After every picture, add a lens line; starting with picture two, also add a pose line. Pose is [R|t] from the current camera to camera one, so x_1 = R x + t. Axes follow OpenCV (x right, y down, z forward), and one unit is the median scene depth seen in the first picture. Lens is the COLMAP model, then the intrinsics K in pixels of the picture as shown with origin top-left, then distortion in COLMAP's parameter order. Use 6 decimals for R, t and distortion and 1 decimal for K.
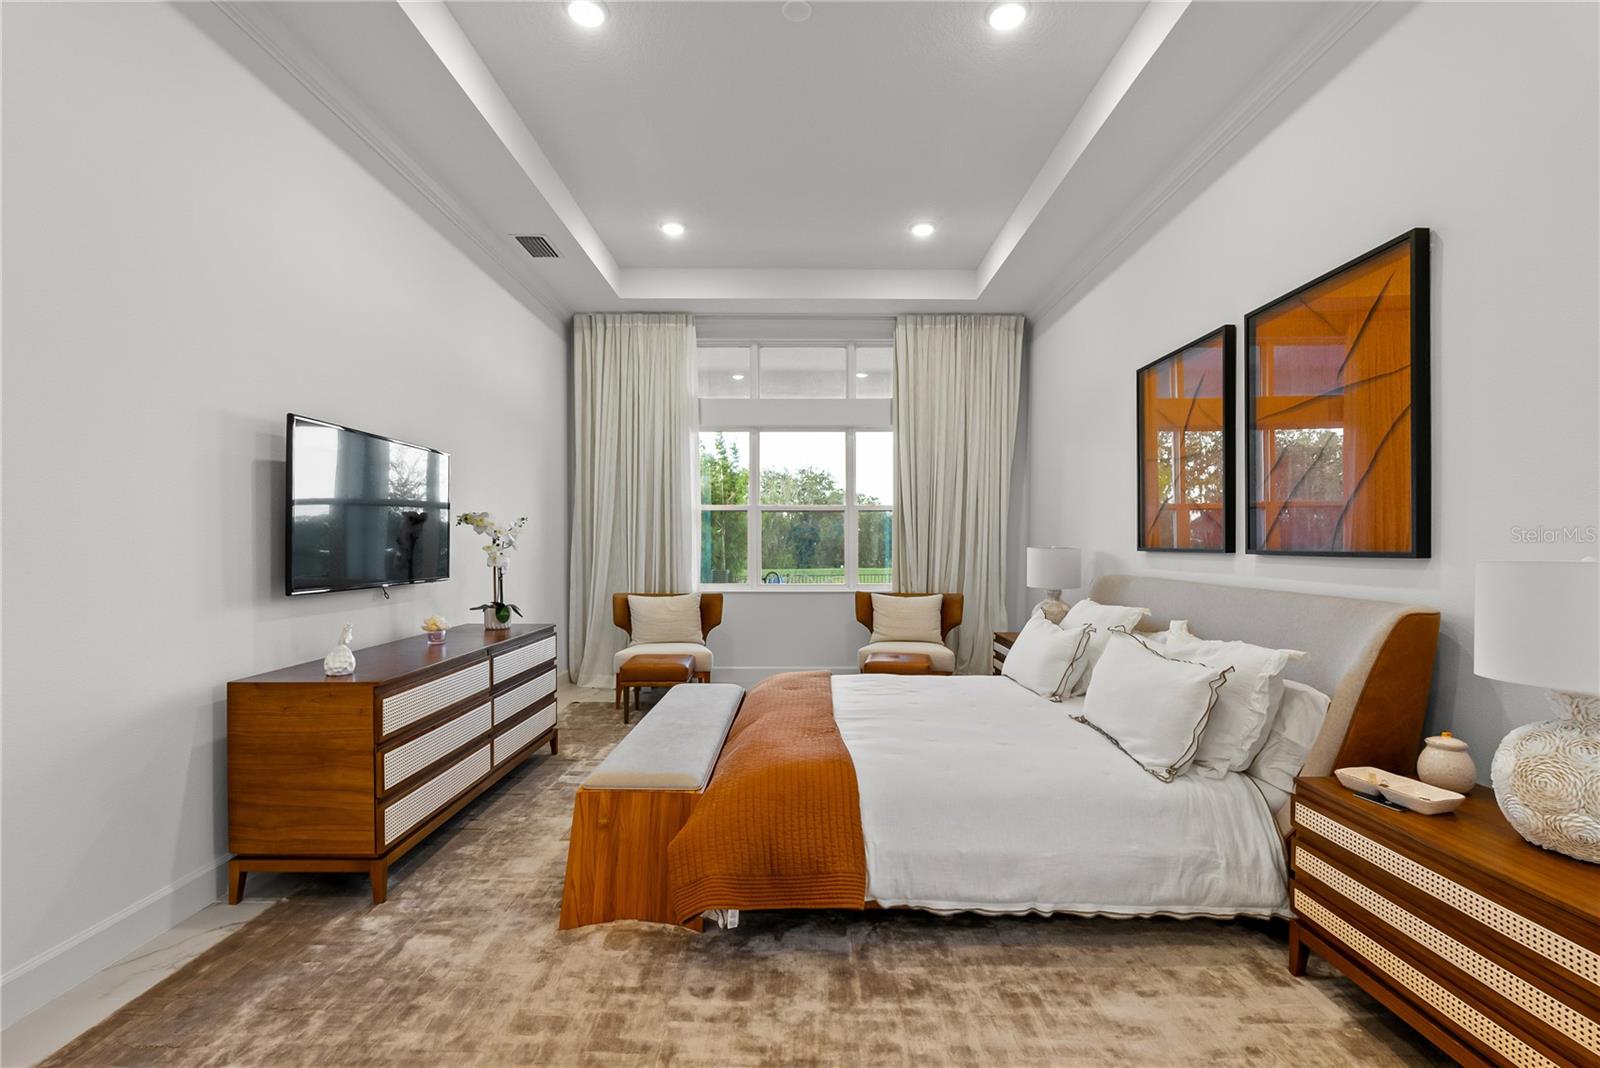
lens RADIAL K [[709.1, 0, 797.8], [0, 709.1, 541.2], [0, 0, 1]] dist [-0.002959, -0.000672]
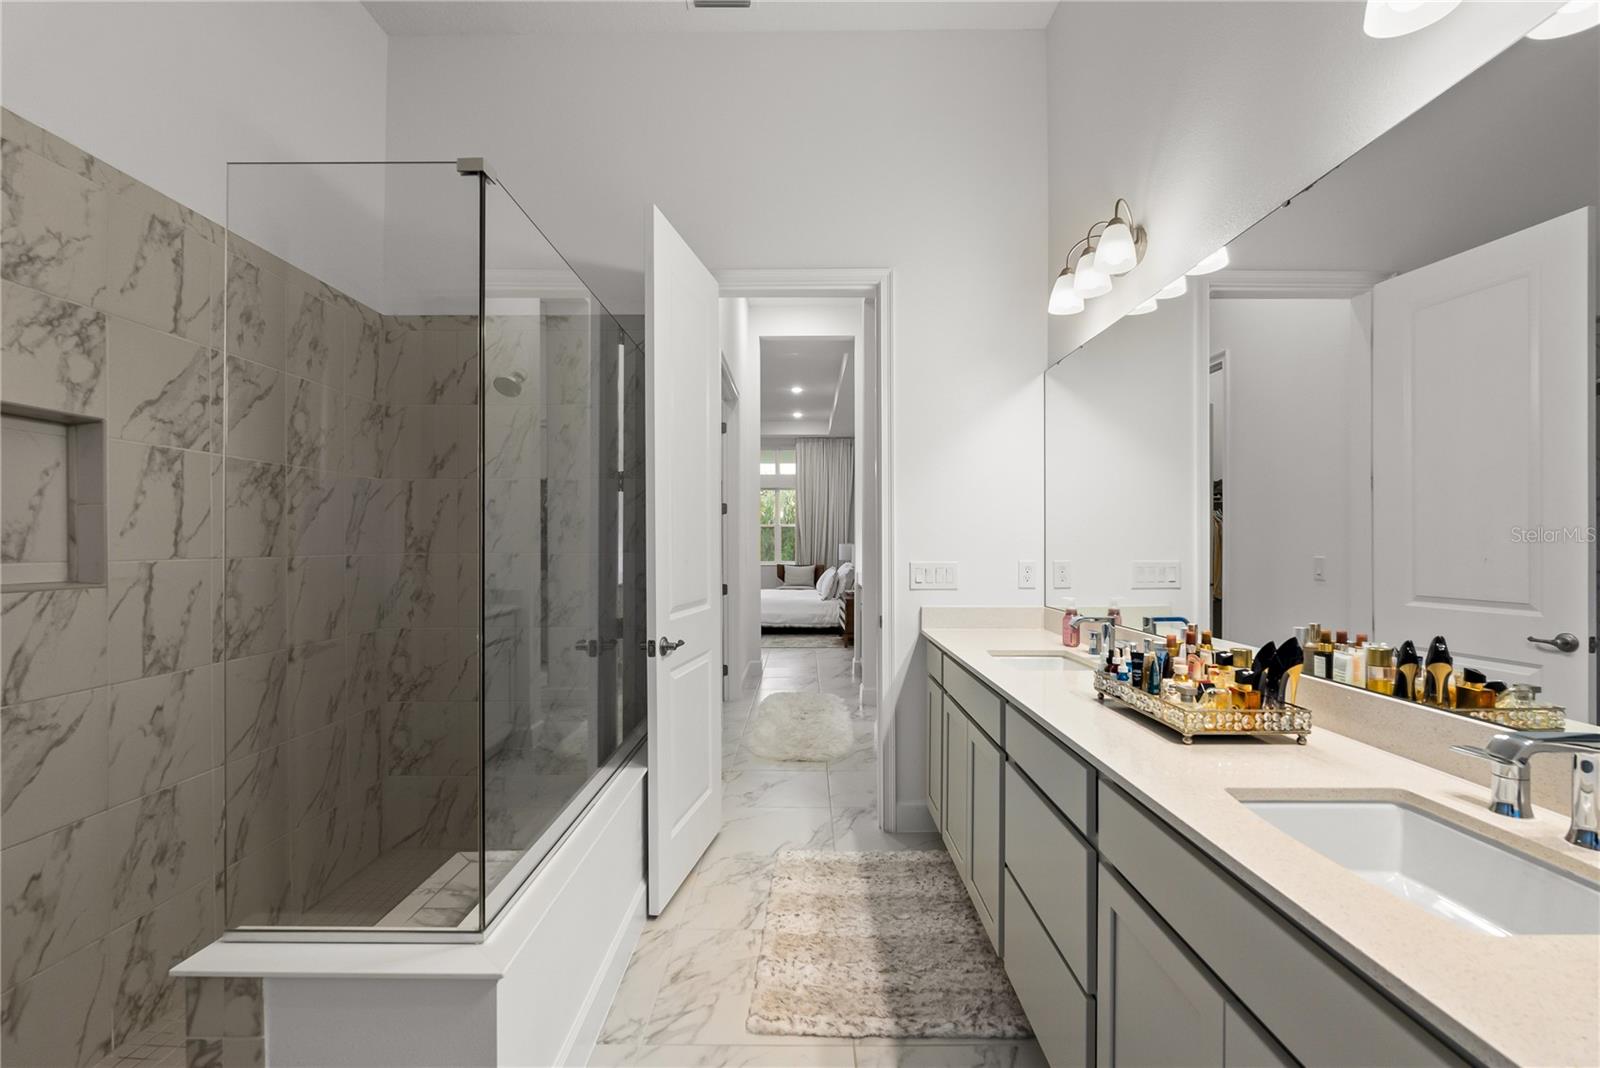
lens RADIAL K [[709.1, 0, 797.8], [0, 709.1, 541.2], [0, 0, 1]] dist [-0.002959, -0.000672]
pose [[0.999976, -0.004924, -0.004790, 0.381807], [0.004922, 0.999988, -0.000333, 0.001360], [0.004792, 0.000309, 0.999988, -2.946765]]
